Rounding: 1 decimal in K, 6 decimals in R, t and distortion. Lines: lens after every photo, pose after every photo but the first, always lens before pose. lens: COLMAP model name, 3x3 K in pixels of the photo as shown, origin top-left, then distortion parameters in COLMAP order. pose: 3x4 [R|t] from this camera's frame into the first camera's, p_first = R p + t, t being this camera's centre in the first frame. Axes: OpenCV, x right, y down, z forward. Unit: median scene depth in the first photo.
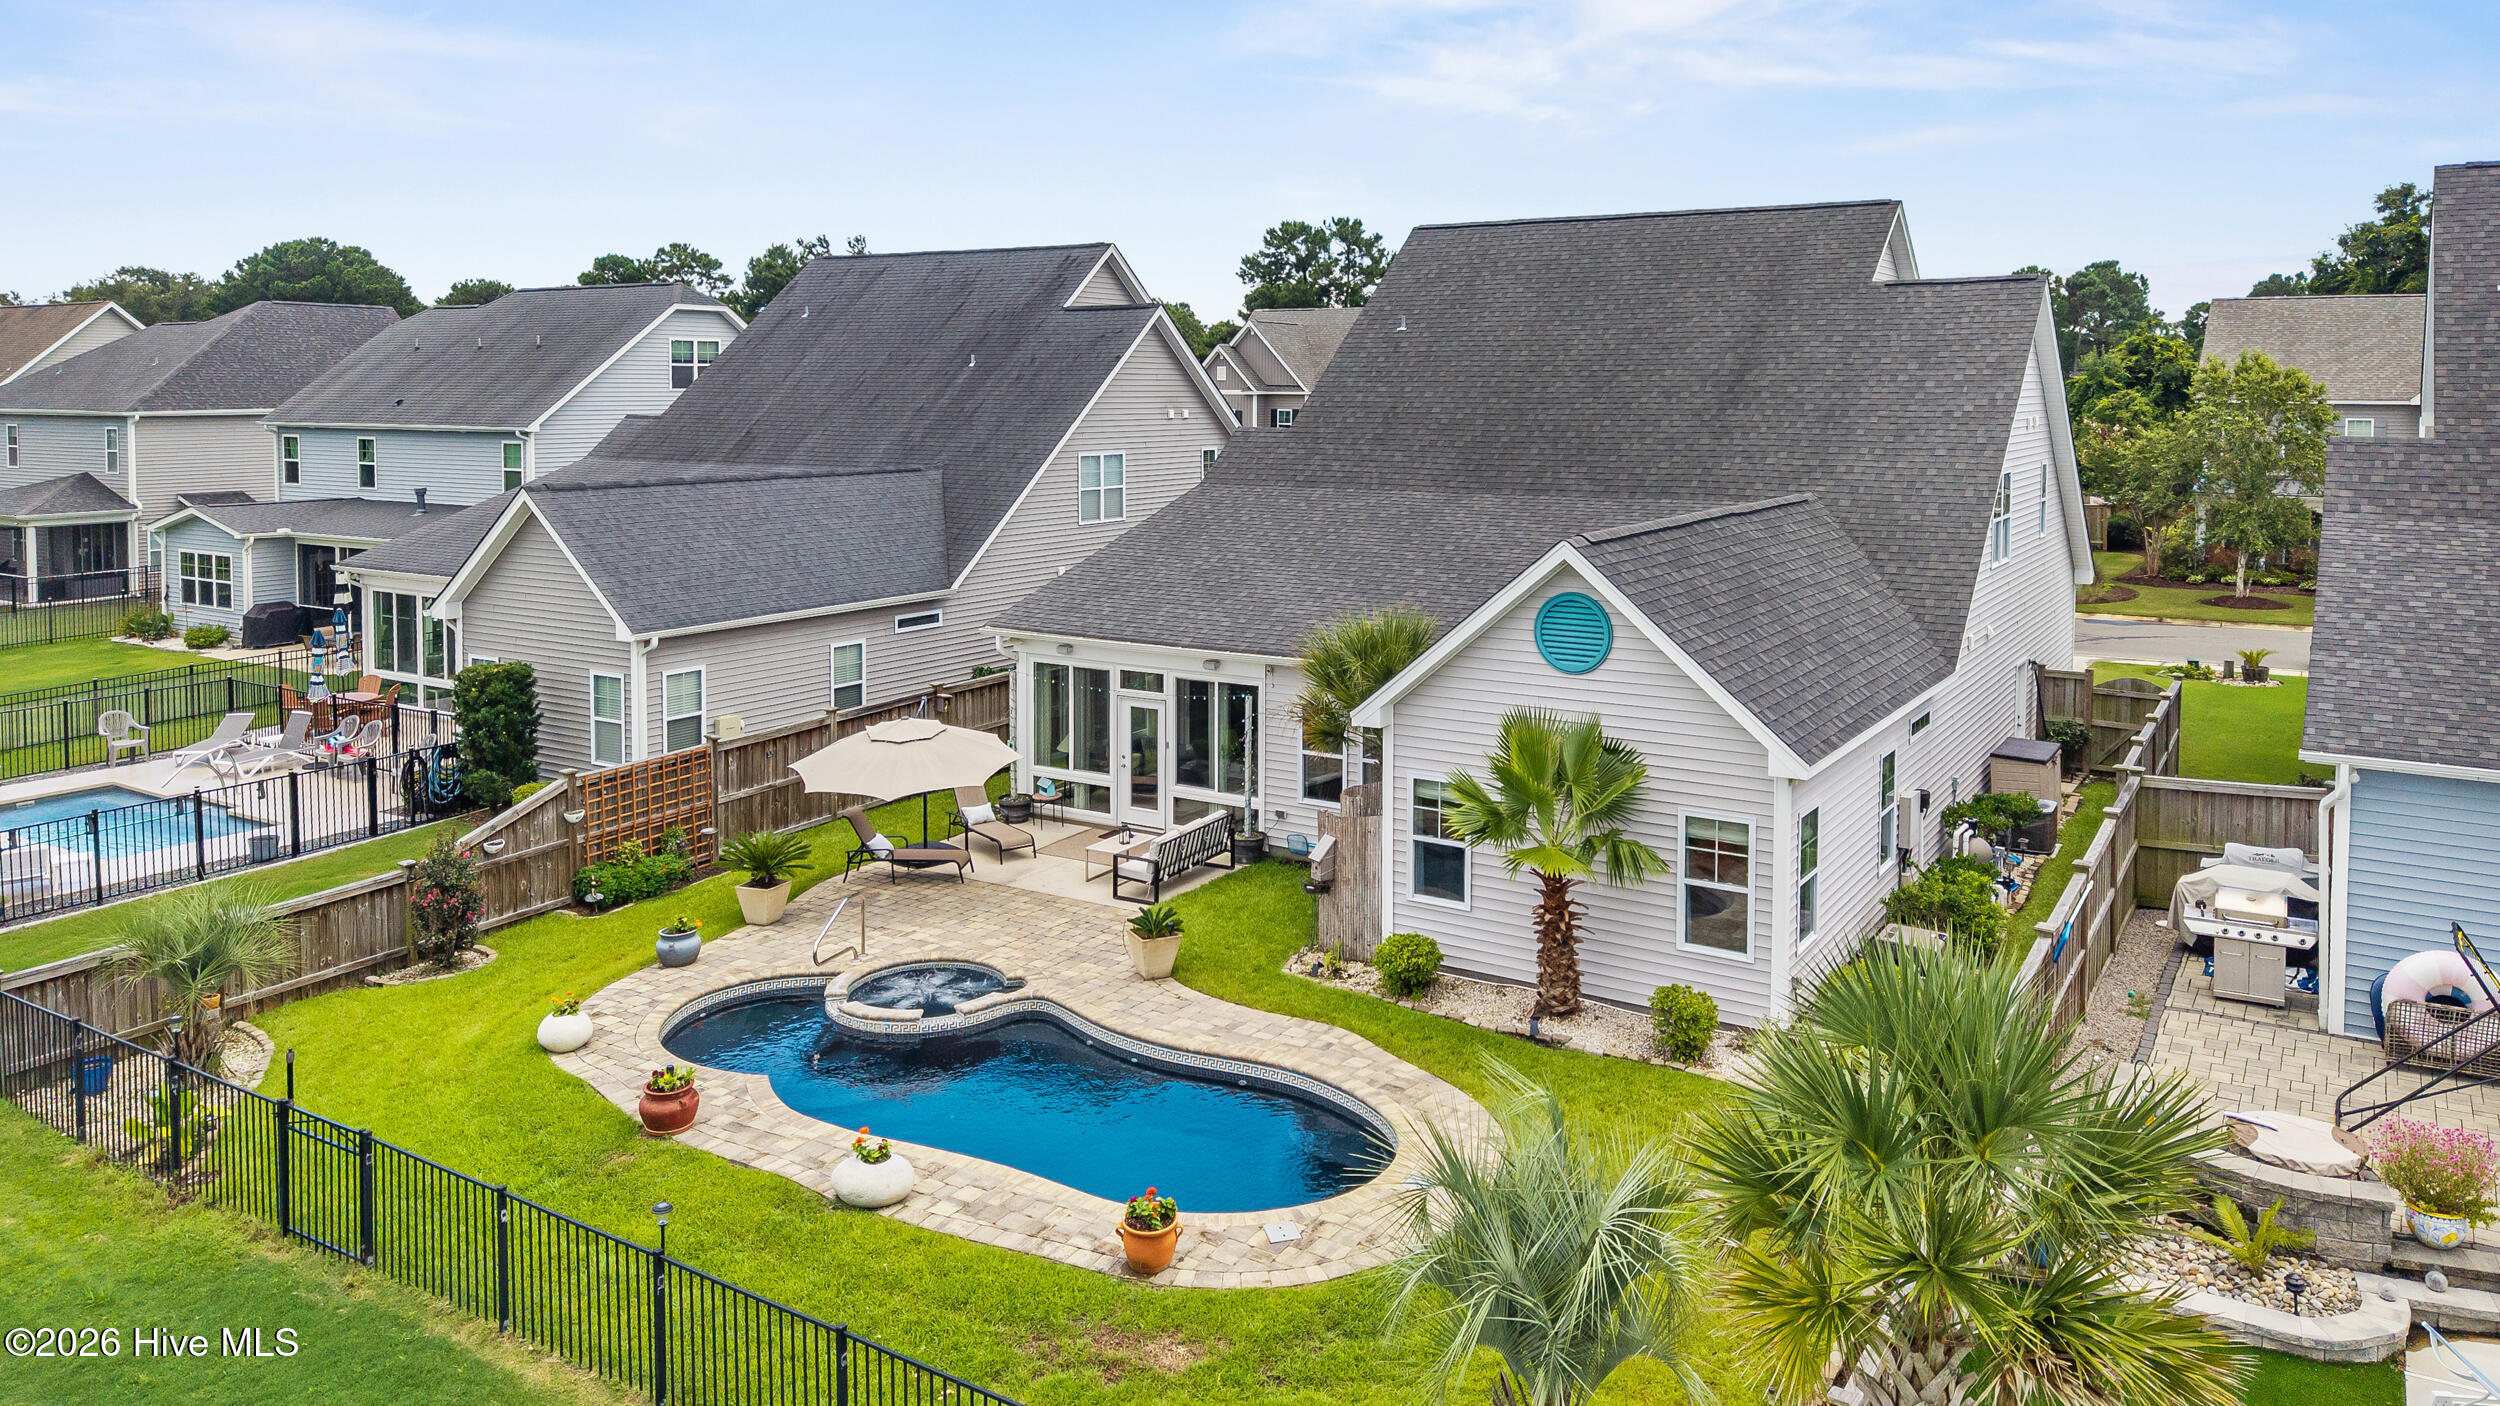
lens RADIAL K [[1682.9, 0, 1231.7], [0, 1682.9, 708.7], [0, 0, 1]] dist [0.020591, 0.000017]
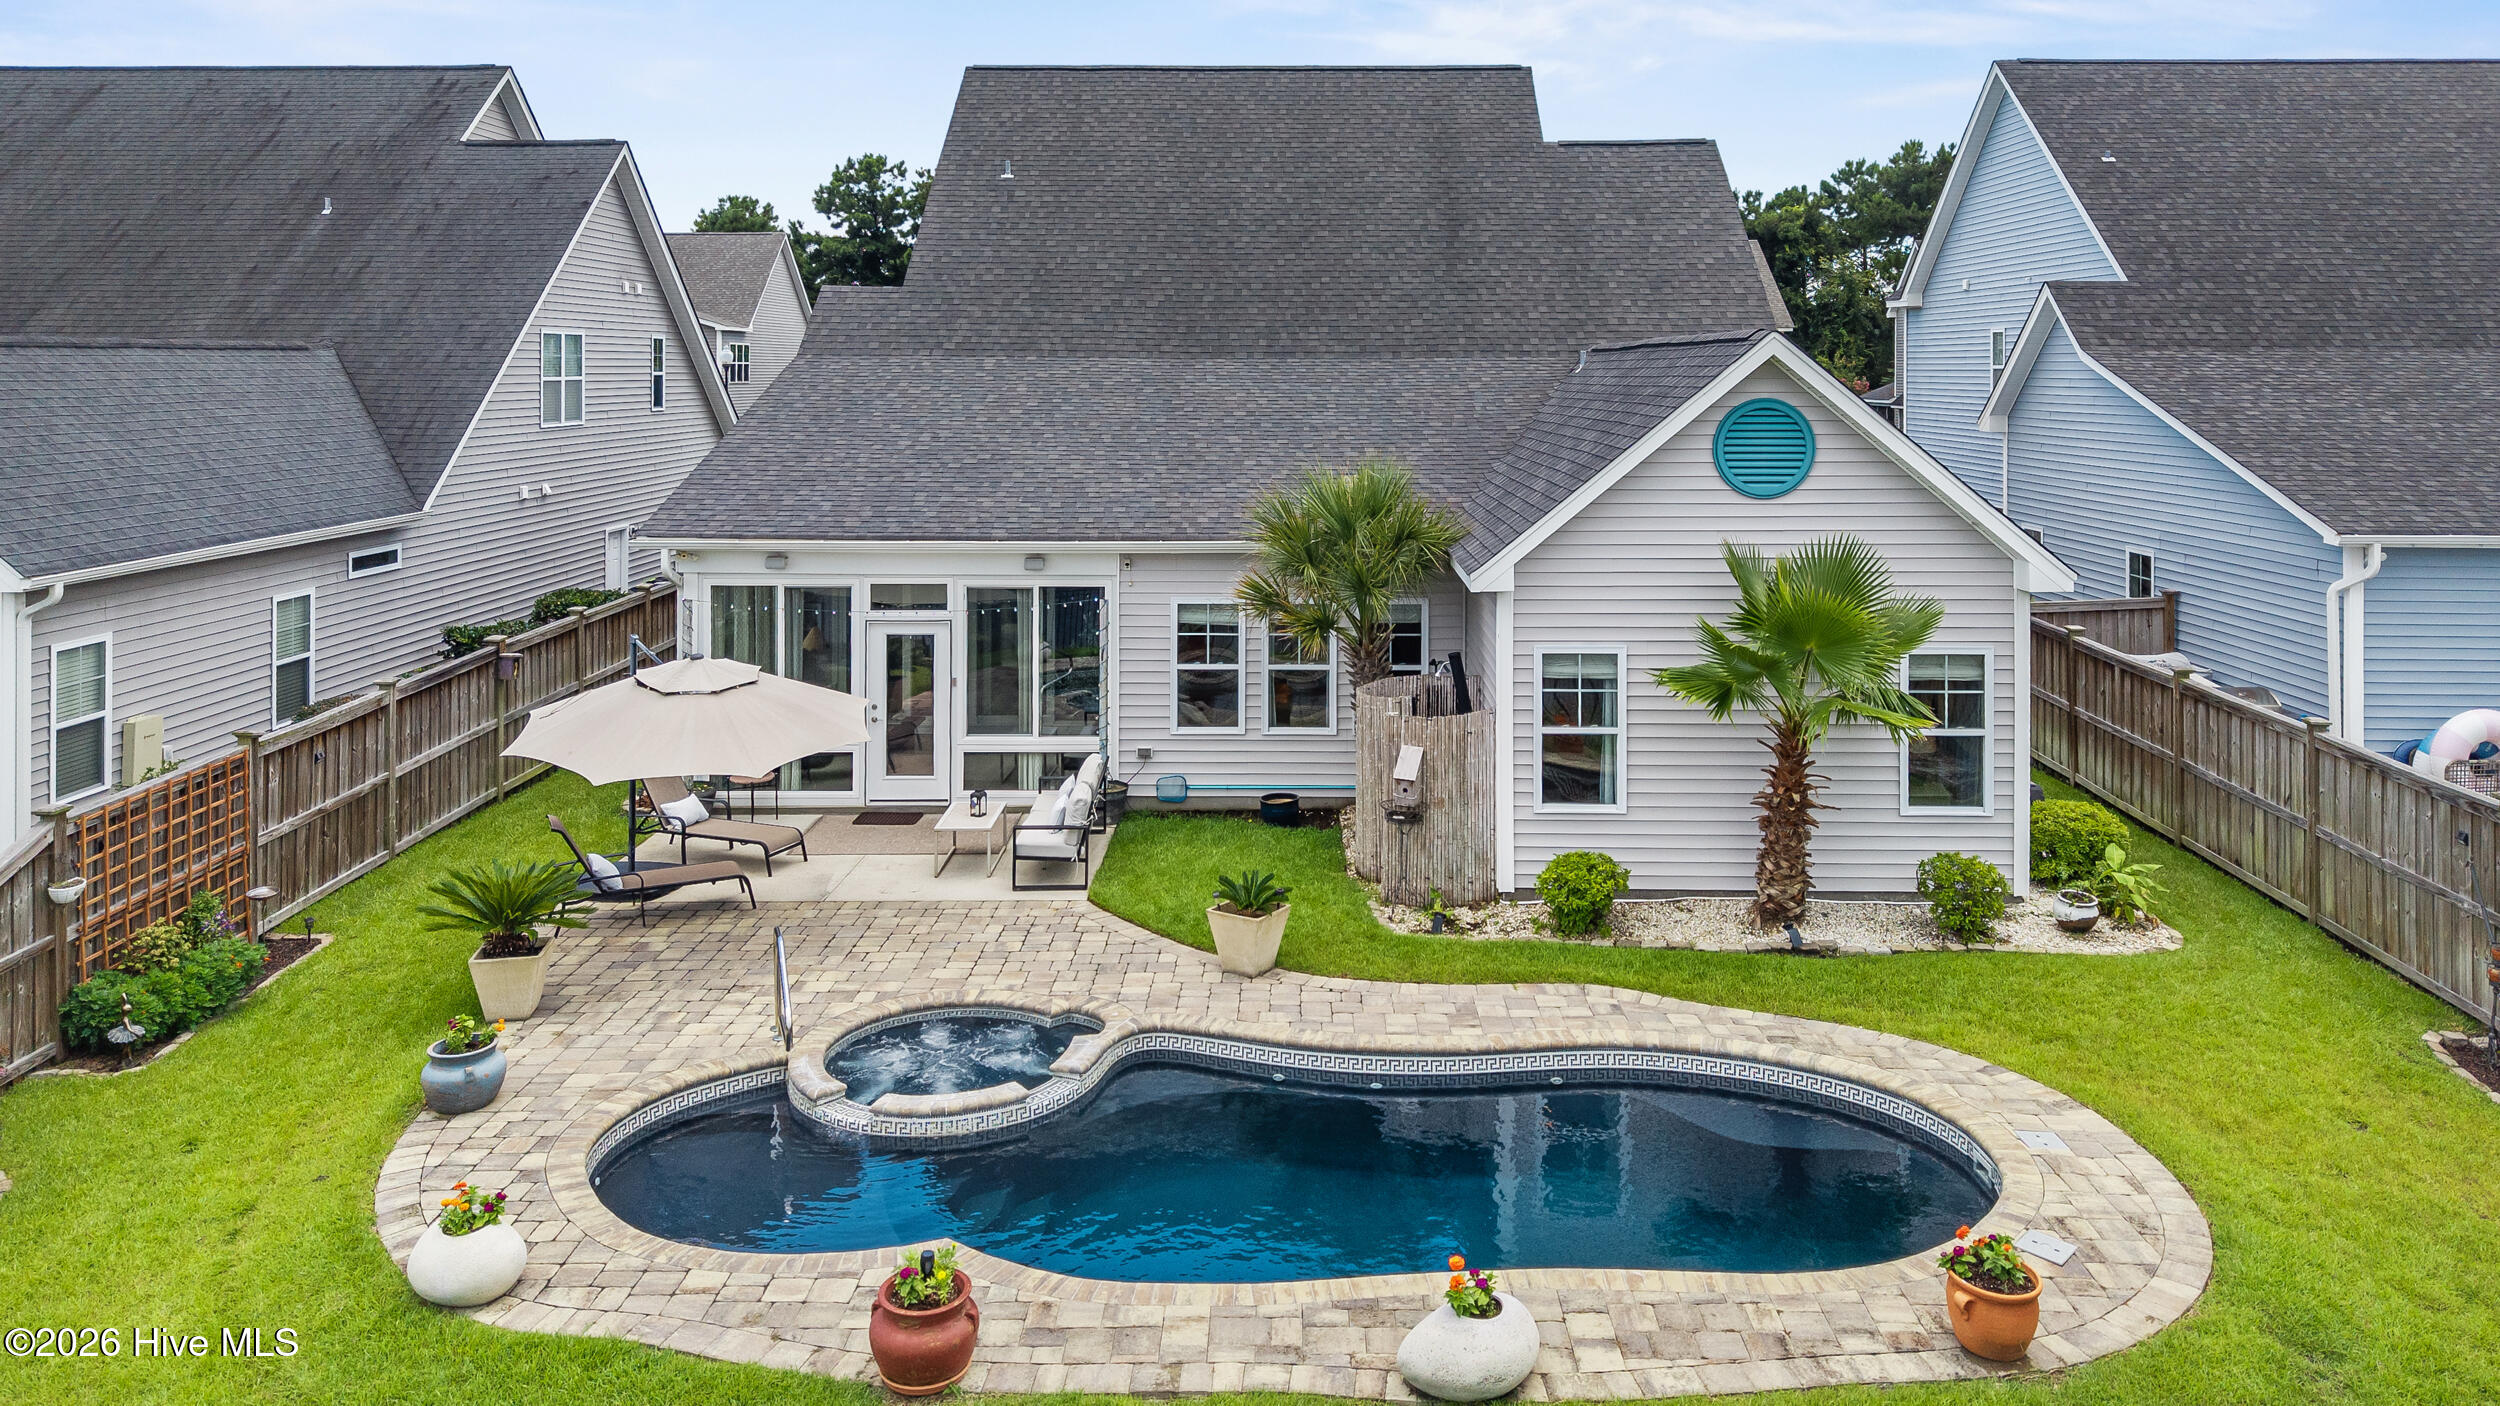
lens RADIAL K [[1749.5, 0, 1251.6], [0, 1749.5, 563.6], [0, 0, 1]] dist [0.004032, -0.002690]
pose [[0.848462, -0.053835, 0.526511, -0.353550], [0.094287, 0.994275, -0.050278, 0.023129], [-0.520790, 0.092302, 0.848680, 0.312779]]
